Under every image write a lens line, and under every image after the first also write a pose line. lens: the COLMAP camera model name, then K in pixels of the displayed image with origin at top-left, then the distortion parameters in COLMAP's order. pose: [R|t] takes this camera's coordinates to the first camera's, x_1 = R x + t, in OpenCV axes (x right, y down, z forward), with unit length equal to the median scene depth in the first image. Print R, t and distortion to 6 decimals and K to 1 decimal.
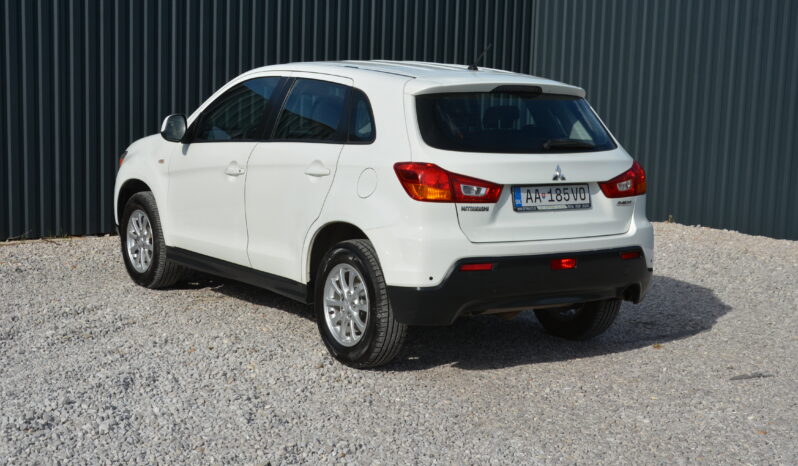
lens RADIAL K [[1419.0, 0, 399.0], [0, 1419.0, 233.0], [0, 0, 1]] dist [-0.003987, 0.028087]
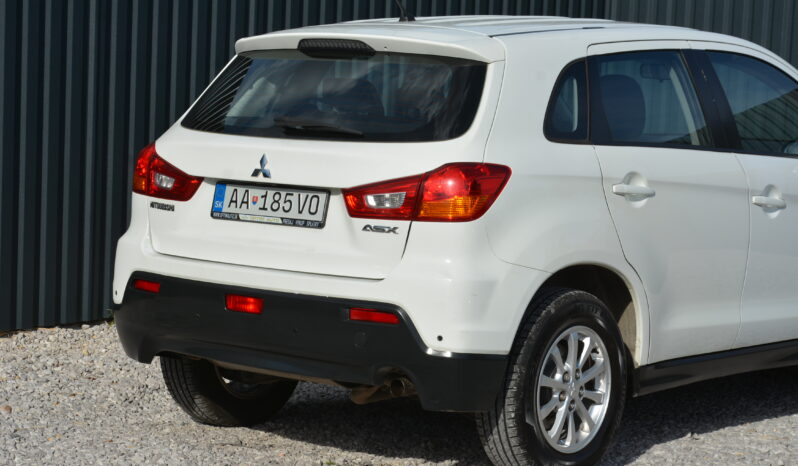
lens RADIAL K [[1955.7, 0, 399.0], [0, 1955.7, 233.0], [0, 0, 1]] dist [-0.053072, 0.013130]
pose [[0.268262, 0.065424, -0.961122, 0.995207], [-0.130221, 0.990997, 0.031111, -0.047968], [0.954504, 0.116812, 0.274366, 0.809417]]
